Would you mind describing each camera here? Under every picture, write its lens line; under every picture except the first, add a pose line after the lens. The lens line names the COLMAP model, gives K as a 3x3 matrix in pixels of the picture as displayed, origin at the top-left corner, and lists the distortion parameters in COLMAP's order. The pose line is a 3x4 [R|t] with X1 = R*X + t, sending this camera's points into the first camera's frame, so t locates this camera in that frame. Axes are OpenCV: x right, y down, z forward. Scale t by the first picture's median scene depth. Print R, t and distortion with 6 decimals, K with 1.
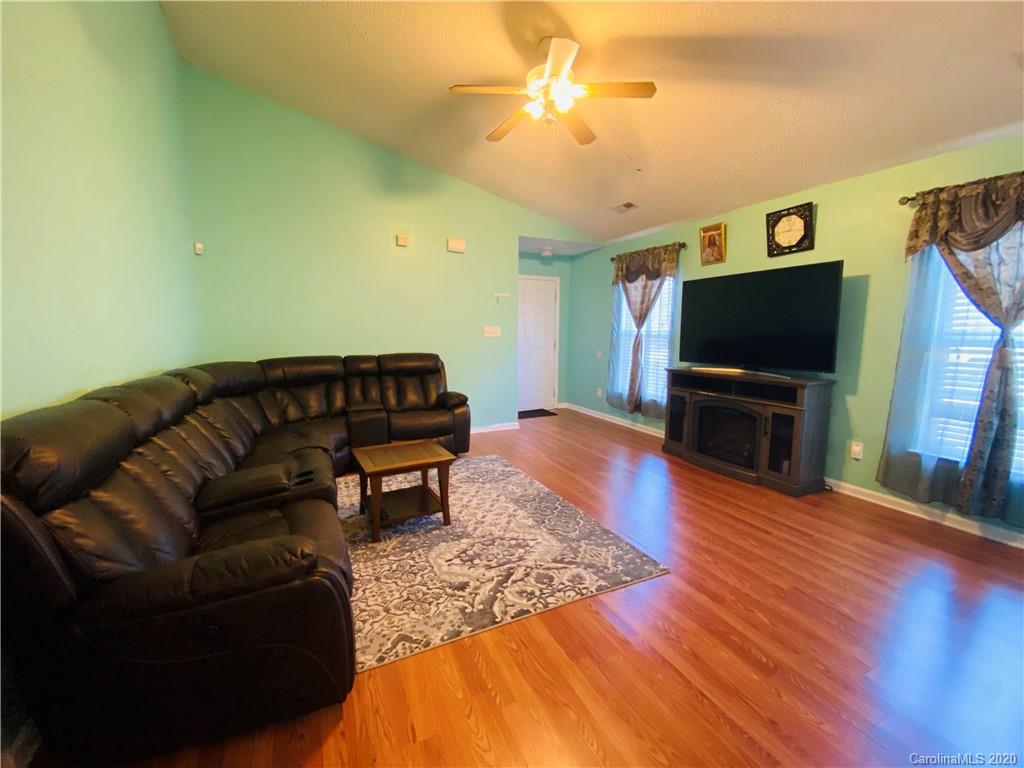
lens RADIAL K [[415.0, 0, 510.1], [0, 415.0, 383.8], [0, 0, 1]] dist [-0.011152, -0.002517]
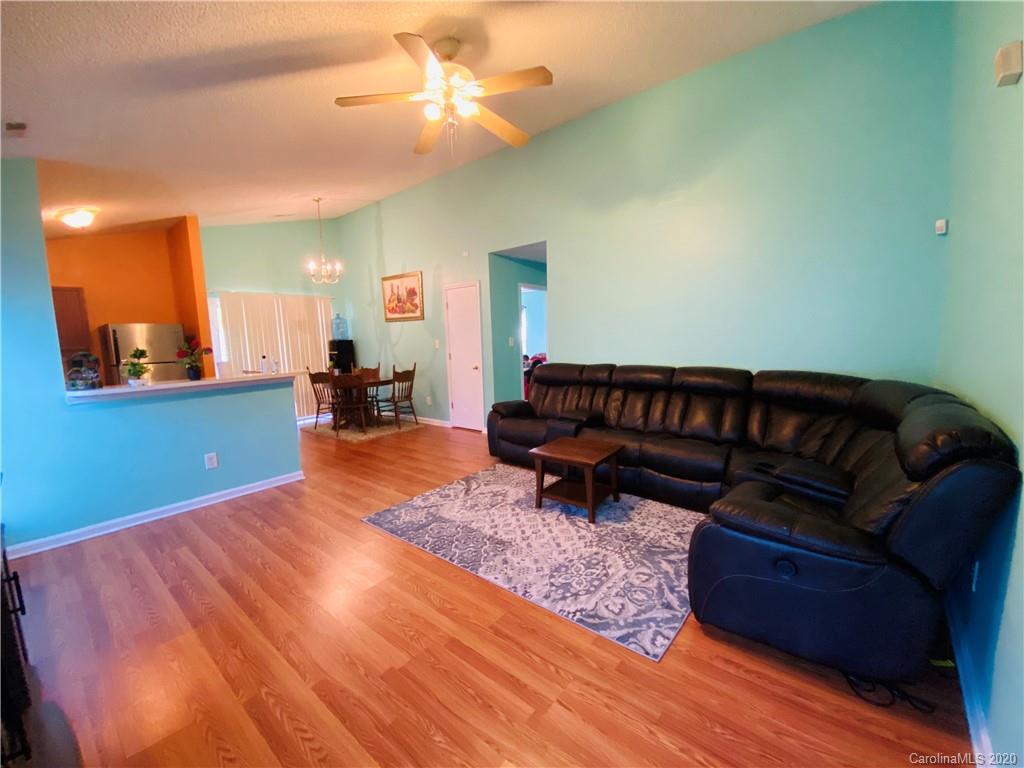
lens RADIAL K [[415.0, 0, 511.6], [0, 415.0, 389.4], [0, 0, 1]] dist [-0.011152, -0.002517]
pose [[-0.911749, 0.077621, -0.403347, 0.407677], [-0.025895, 0.969166, 0.245044, -0.305107], [0.409931, 0.233863, -0.881626, 2.122865]]
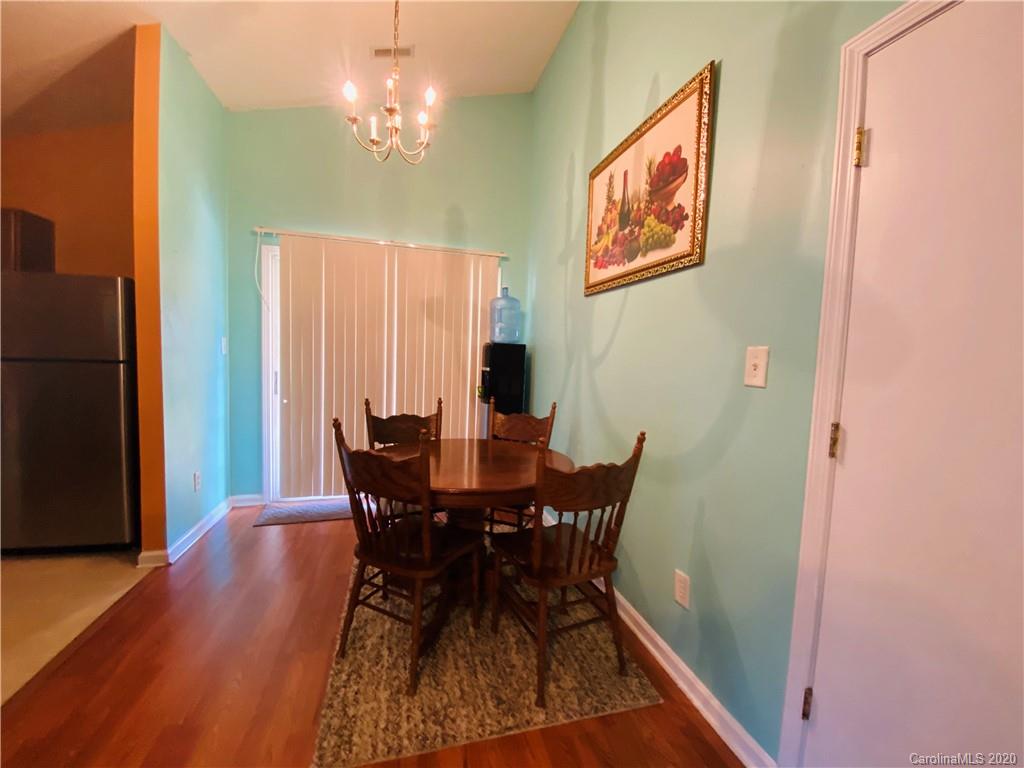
lens RADIAL K [[415.0, 0, 509.9], [0, 415.0, 391.5], [0, 0, 1]] dist [-0.011152, -0.002517]
pose [[-0.979537, -0.056428, 0.193191, -0.002716], [-0.014262, 0.976939, 0.213040, -0.027154], [-0.200758, 0.205925, -0.957753, 0.275954]]
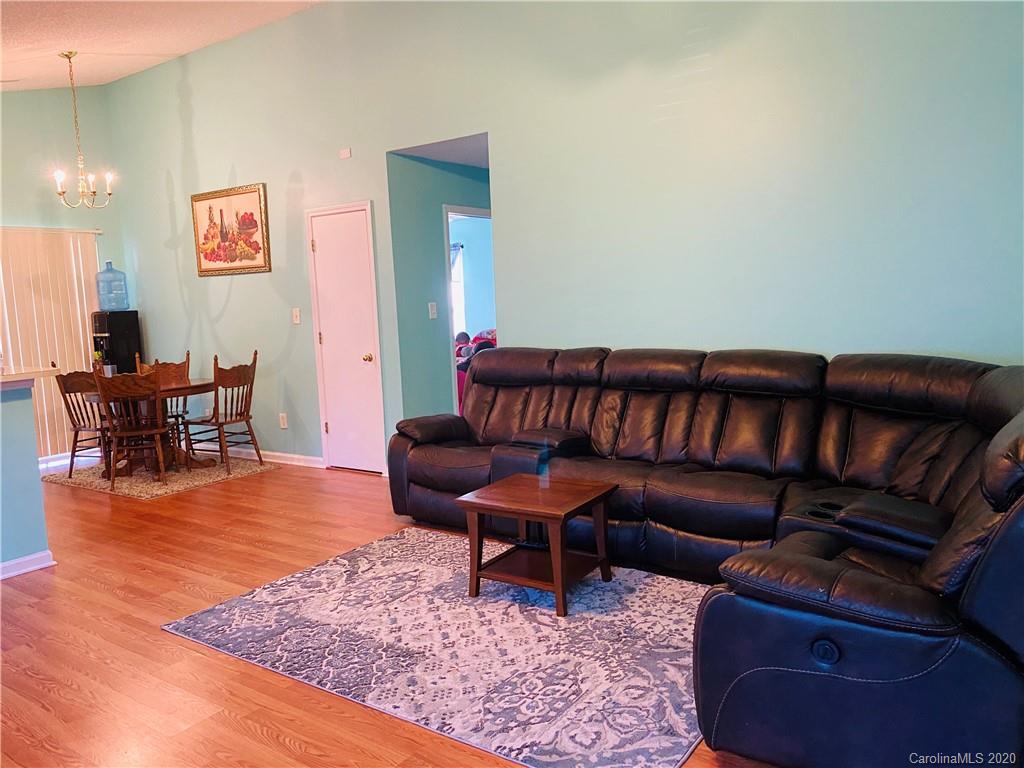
lens RADIAL K [[790.7, 0, 514.2], [0, 790.7, 390.5], [0, 0, 1]] dist [-0.050379, 0.028179]
pose [[-0.872930, 0.092430, -0.479010, 0.424937], [-0.025573, 0.971868, 0.234136, -0.332598], [0.487176, 0.216633, -0.846008, 2.268418]]
